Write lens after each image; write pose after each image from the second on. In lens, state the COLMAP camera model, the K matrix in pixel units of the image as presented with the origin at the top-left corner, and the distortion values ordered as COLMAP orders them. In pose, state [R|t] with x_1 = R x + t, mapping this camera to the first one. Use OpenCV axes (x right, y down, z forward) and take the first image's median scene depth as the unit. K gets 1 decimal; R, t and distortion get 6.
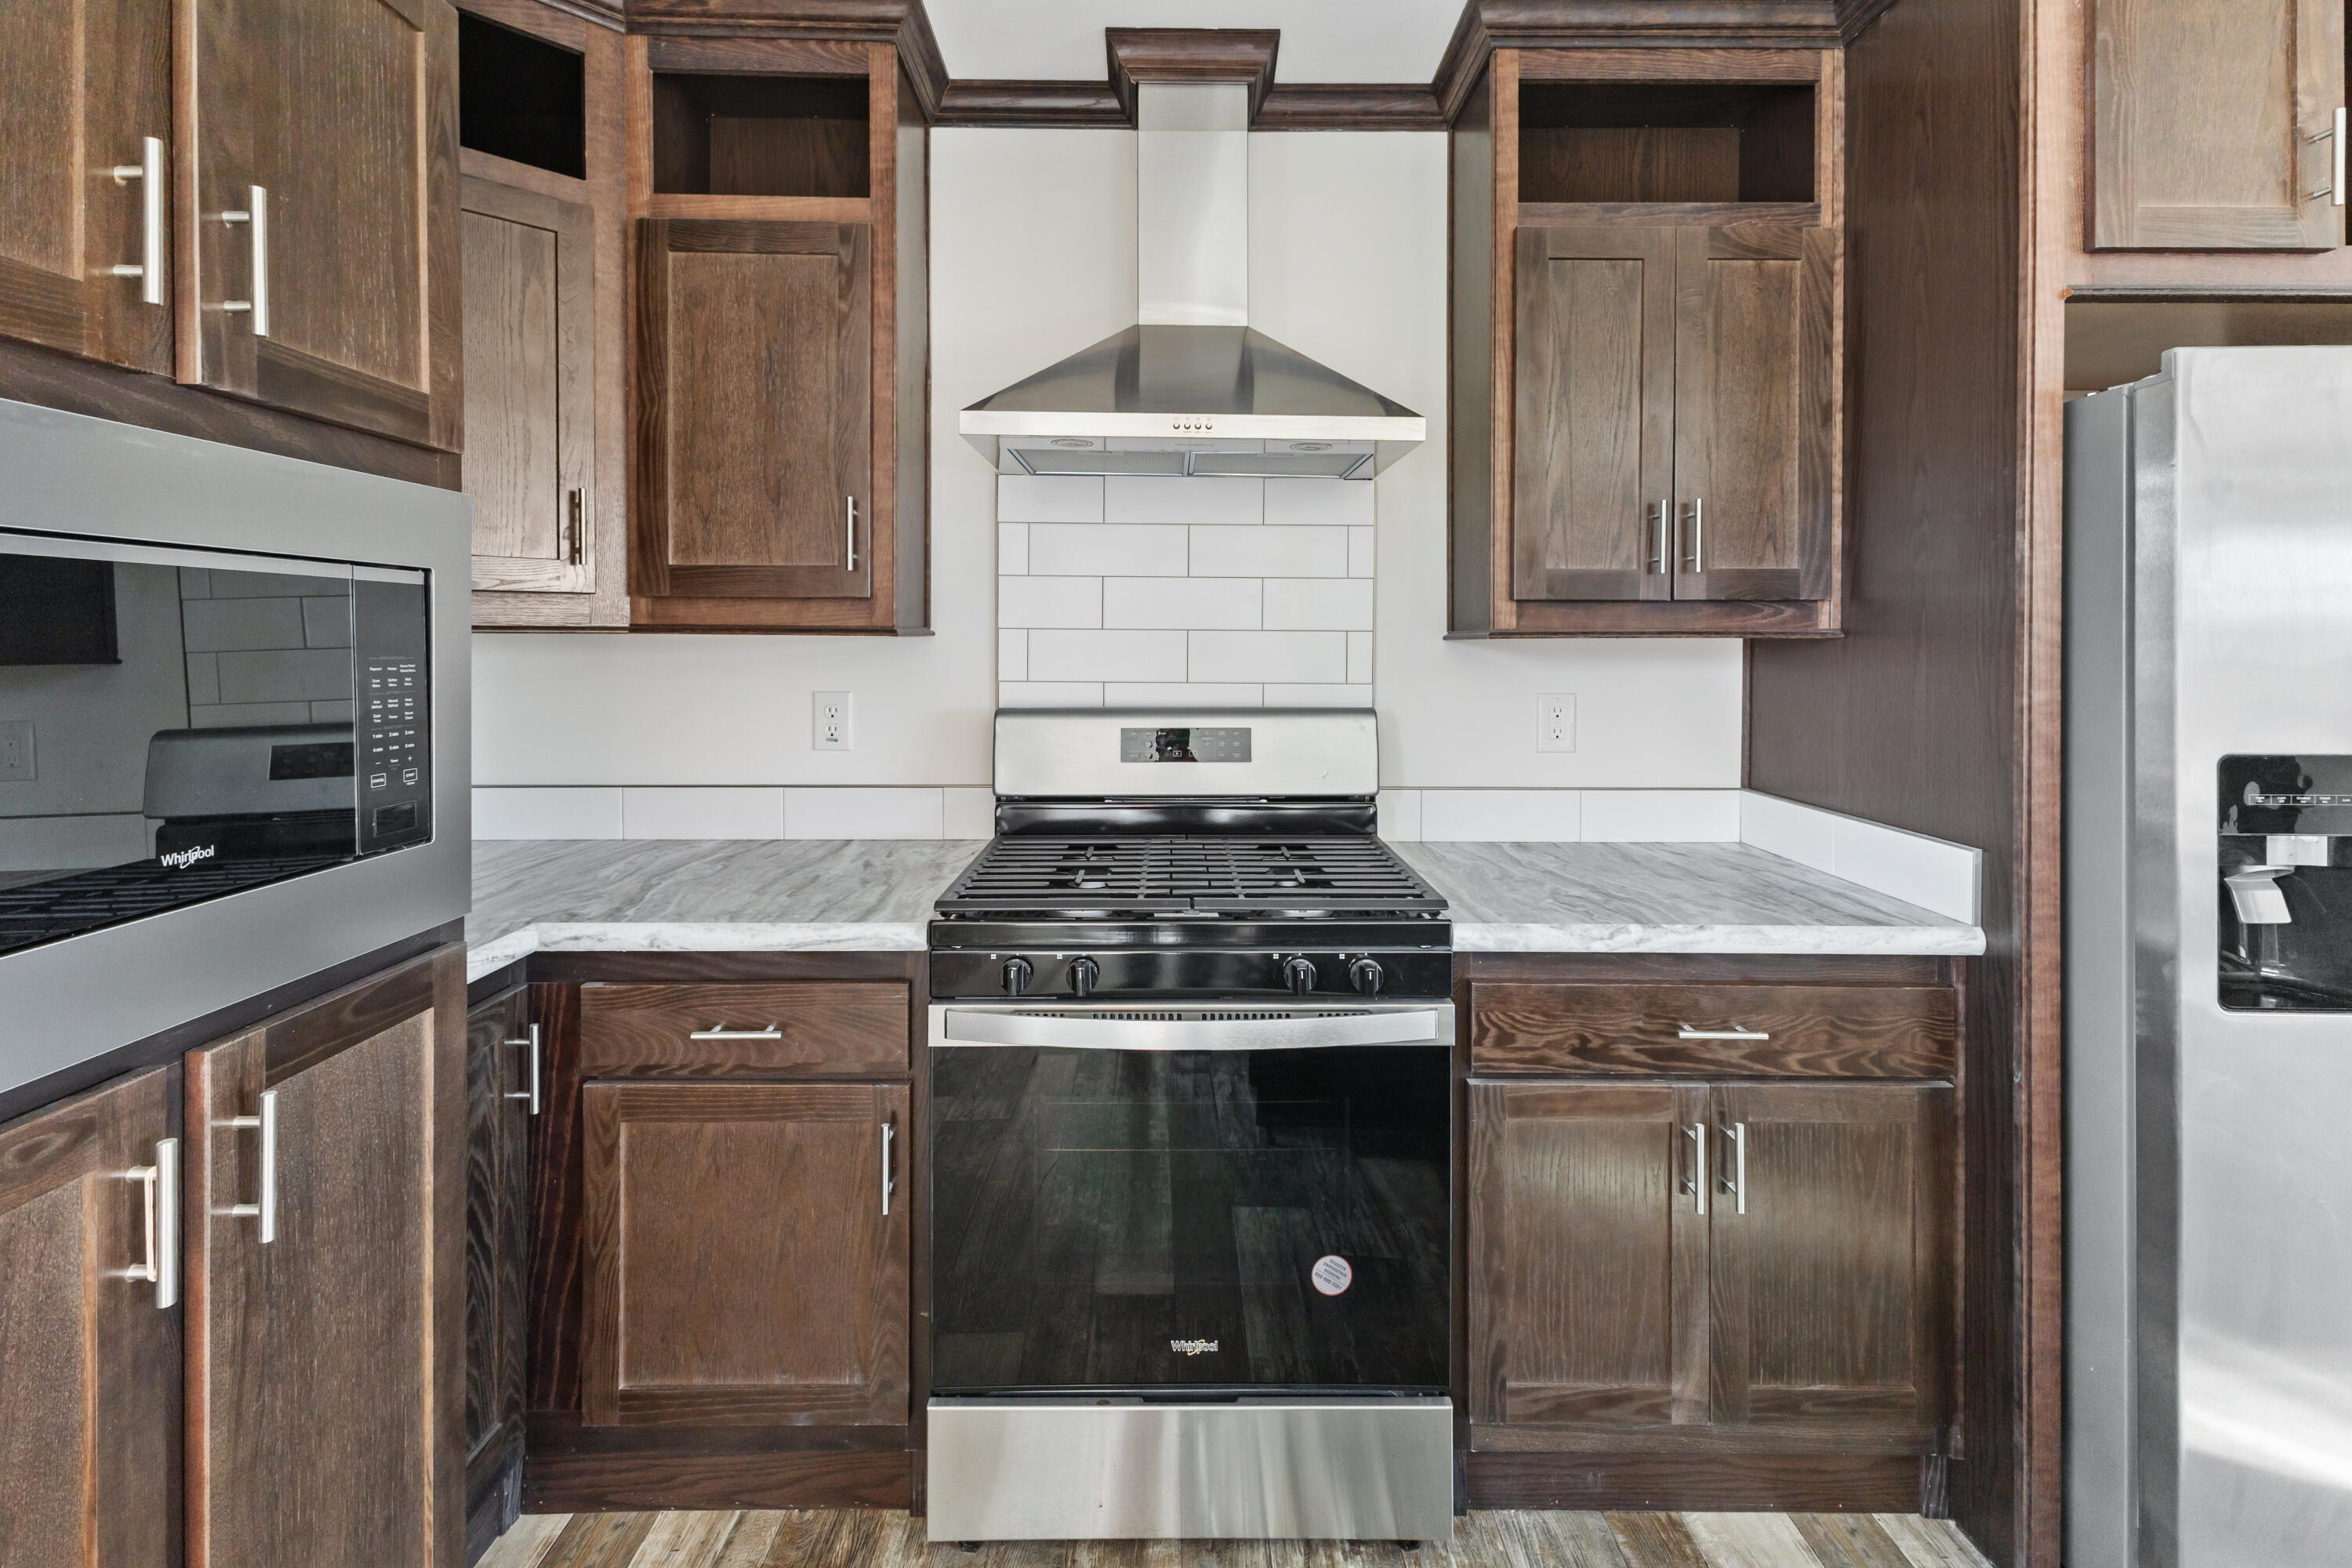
lens RADIAL K [[1048.2, 0, 1182.0], [0, 1048.2, 652.1], [0, 0, 1]] dist [0.000178, -0.000189]
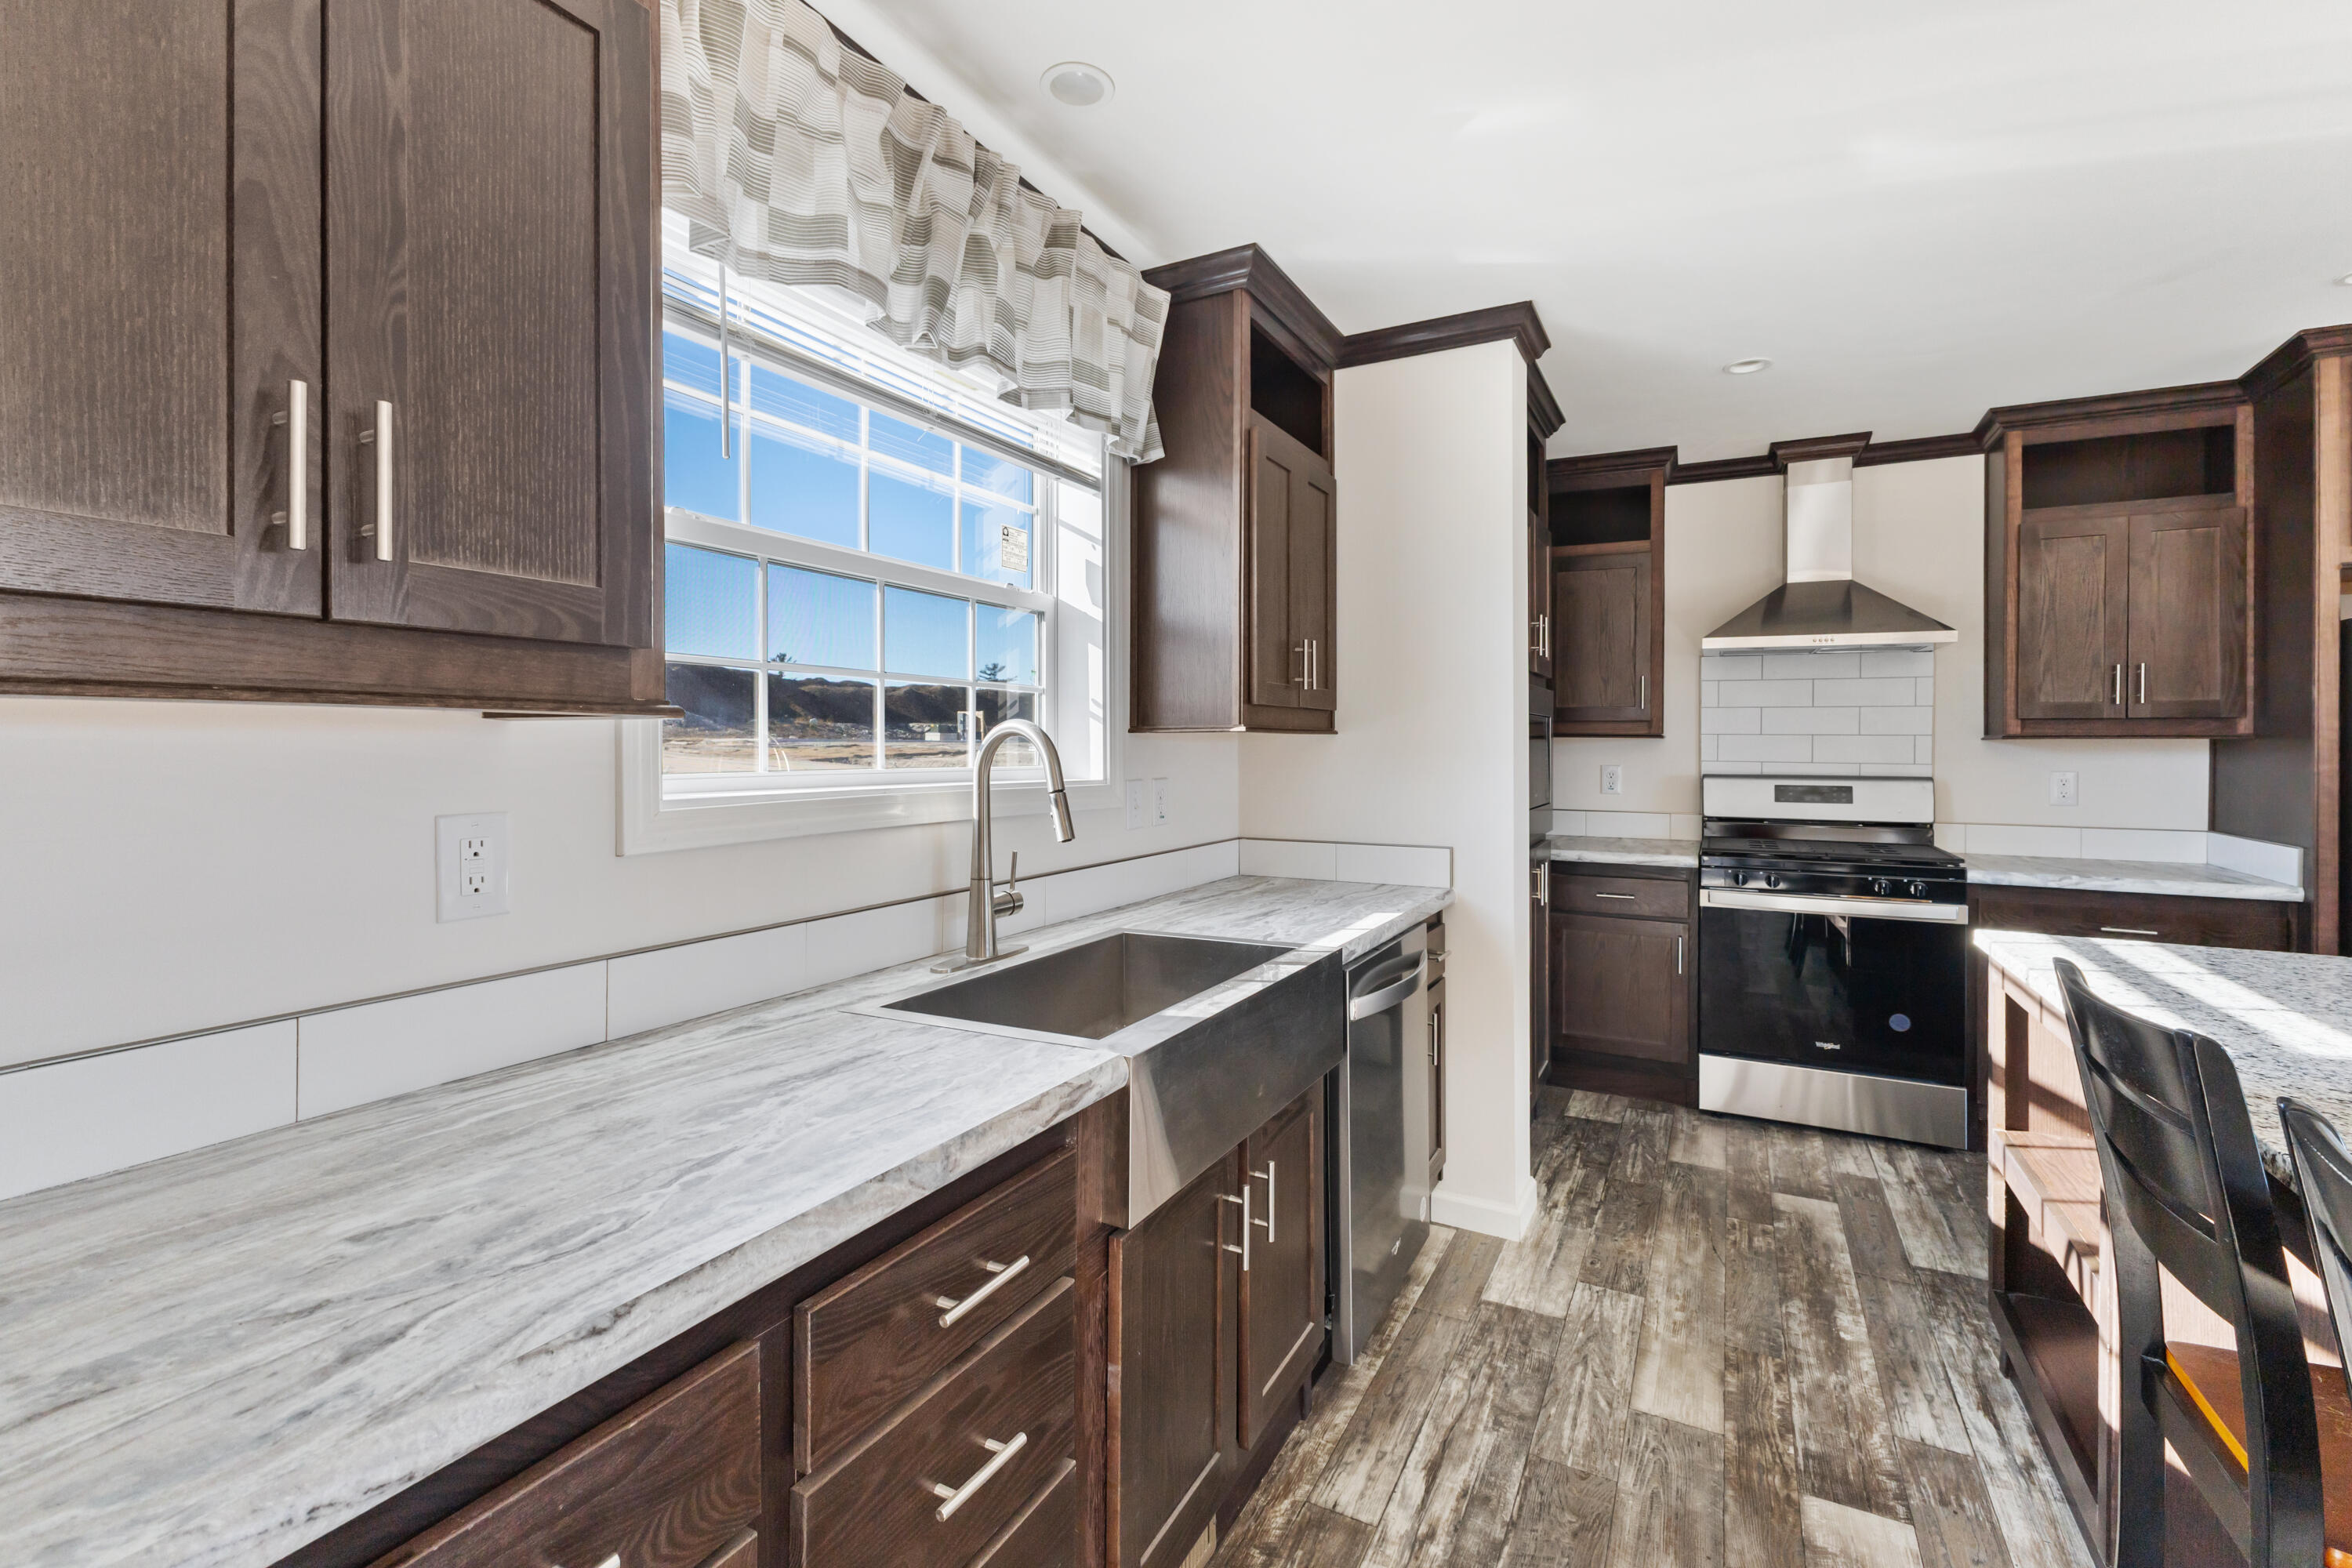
lens RADIAL K [[1025.9, 0, 1189.2], [0, 1025.9, 747.0], [0, 0, 1]] dist [0.010335, -0.000758]
pose [[0.884549, 0.001172, -0.466445, -0.140489], [-0.003599, 0.999984, -0.004312, 0.014958], [0.466433, 0.005493, 0.884540, -1.345129]]
